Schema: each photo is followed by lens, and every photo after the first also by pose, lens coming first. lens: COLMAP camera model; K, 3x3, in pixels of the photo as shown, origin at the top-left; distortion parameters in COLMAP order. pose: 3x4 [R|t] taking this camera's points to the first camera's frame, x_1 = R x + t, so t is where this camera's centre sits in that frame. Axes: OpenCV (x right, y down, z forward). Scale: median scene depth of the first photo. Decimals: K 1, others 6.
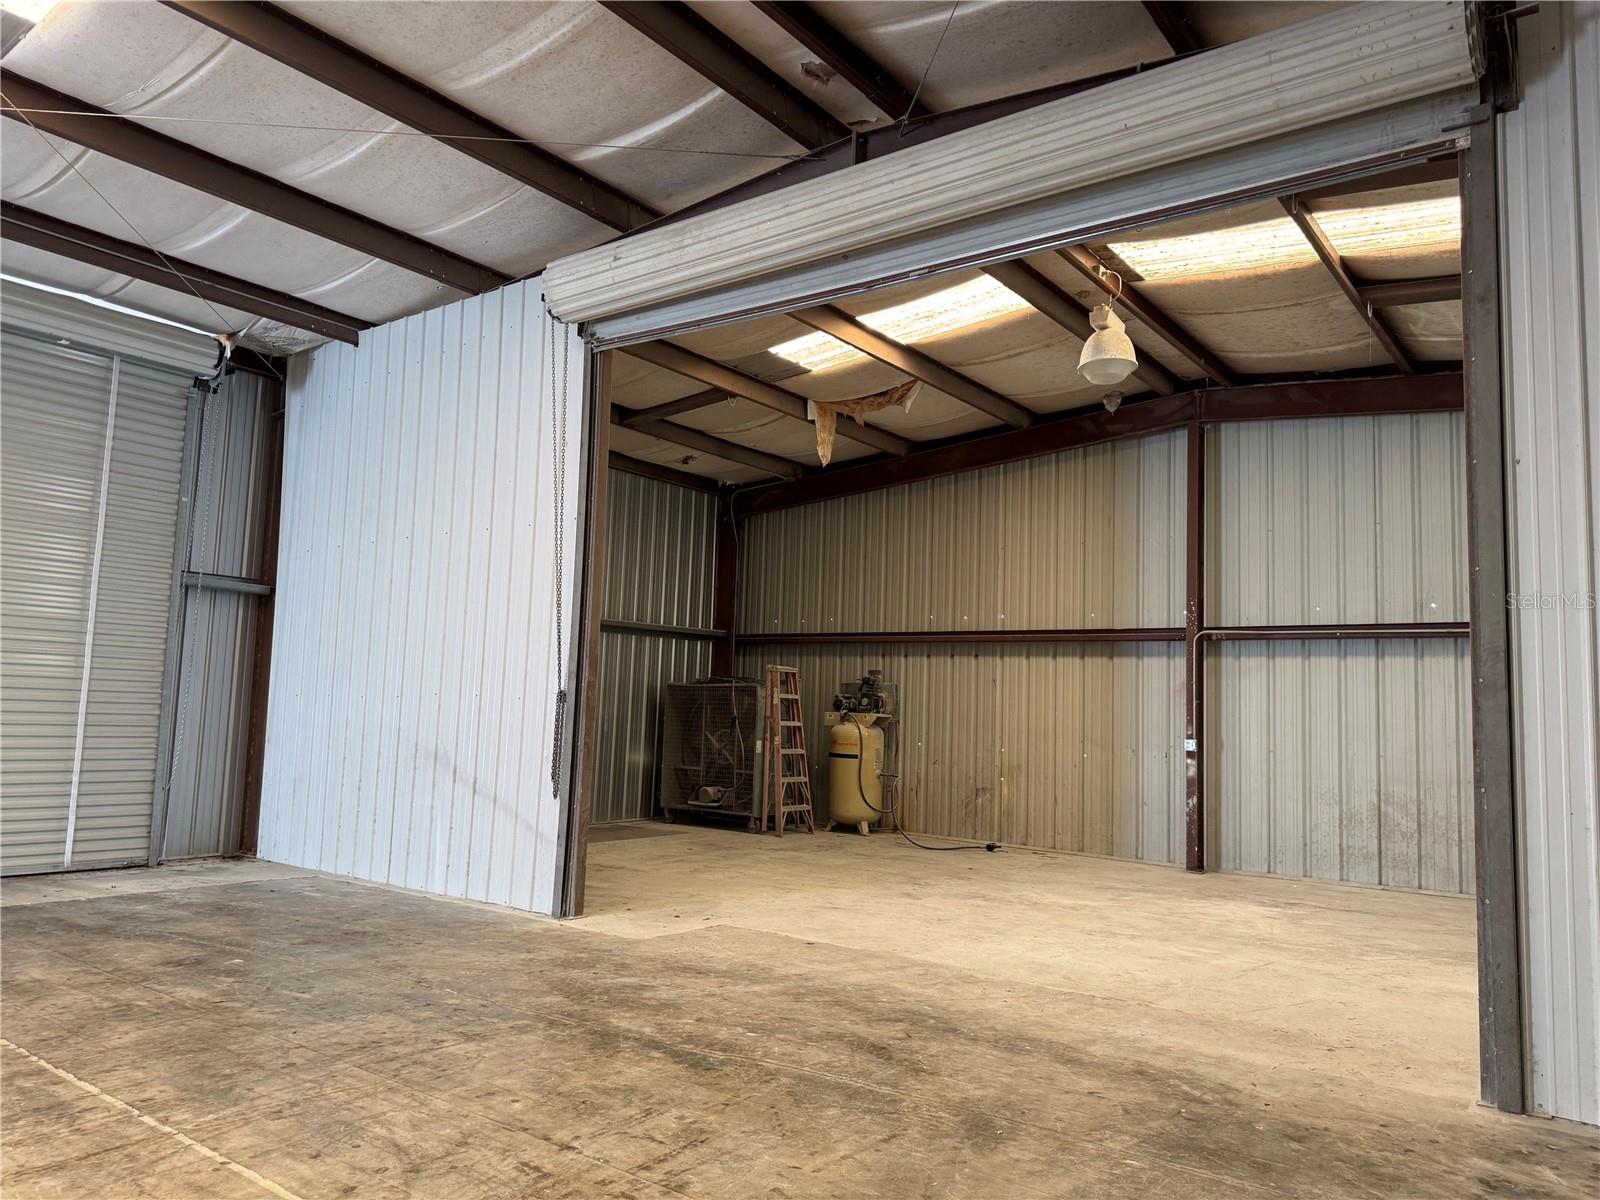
lens RADIAL K [[1147.1, 0, 797.2], [0, 1147.1, 600.6], [0, 0, 1]] dist [0.004128, -0.000580]
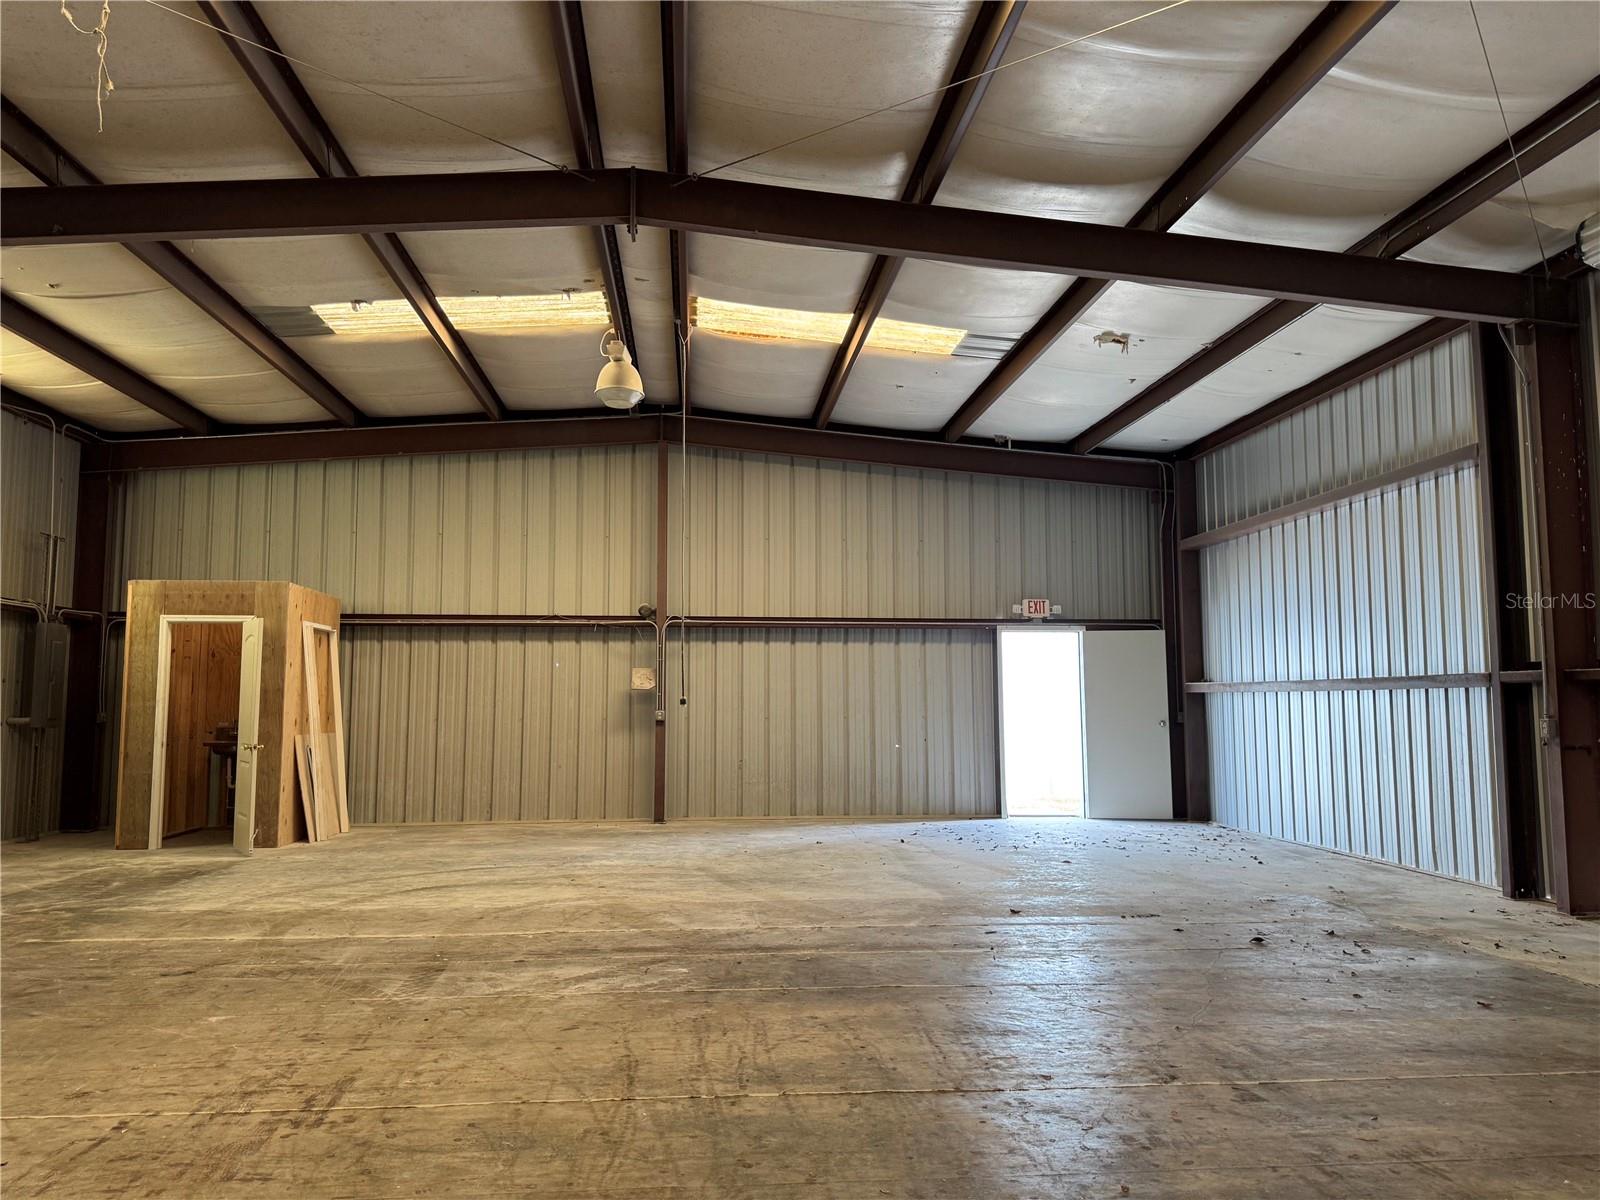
lens RADIAL K [[1147.1, 0, 797.2], [0, 1147.1, 600.6], [0, 0, 1]] dist [0.004128, -0.000580]
pose [[-0.747156, -0.092327, -0.658205, 0.069727], [0.043315, 0.981436, -0.186836, 0.142576], [0.663236, -0.168106, -0.729286, 1.363469]]
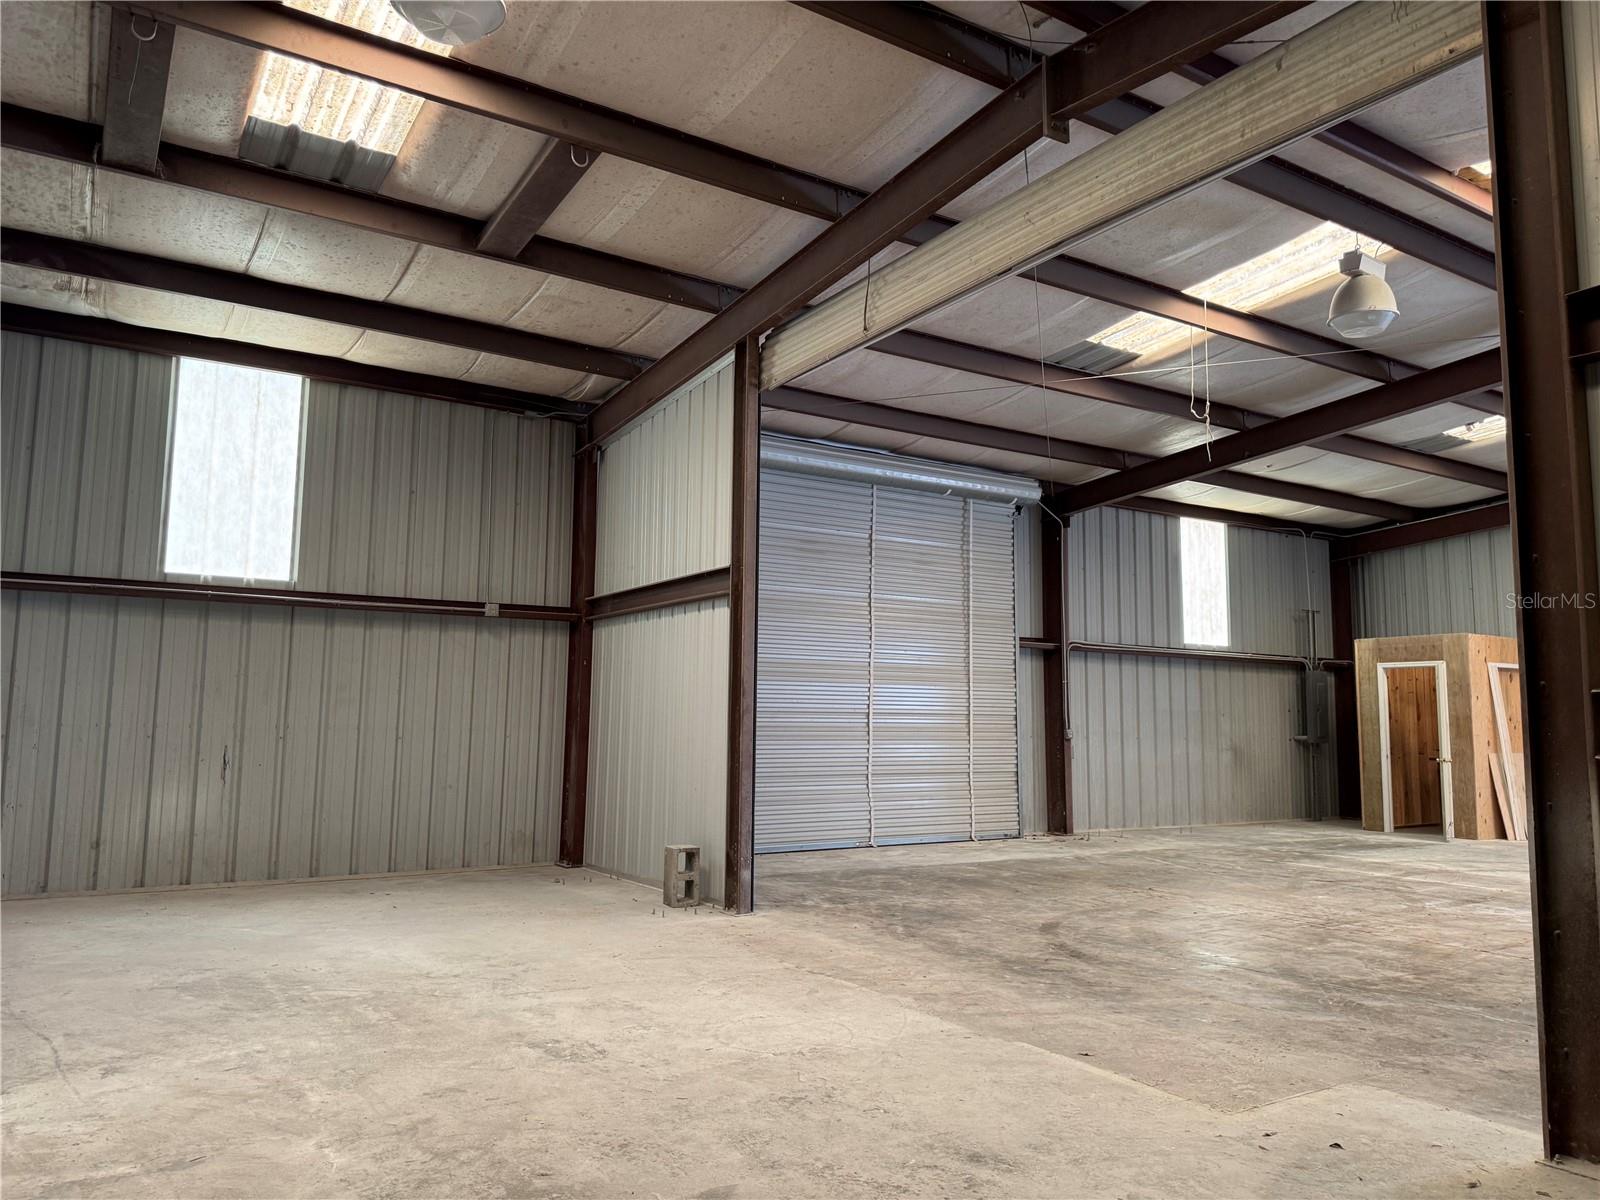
lens RADIAL K [[1147.1, 0, 797.2], [0, 1147.1, 600.6], [0, 0, 1]] dist [0.004128, -0.000580]
pose [[-0.936446, -0.005333, 0.350771, 0.038785], [-0.076234, 0.979084, -0.188635, 0.160274], [-0.342428, -0.203387, -0.917266, 1.541813]]
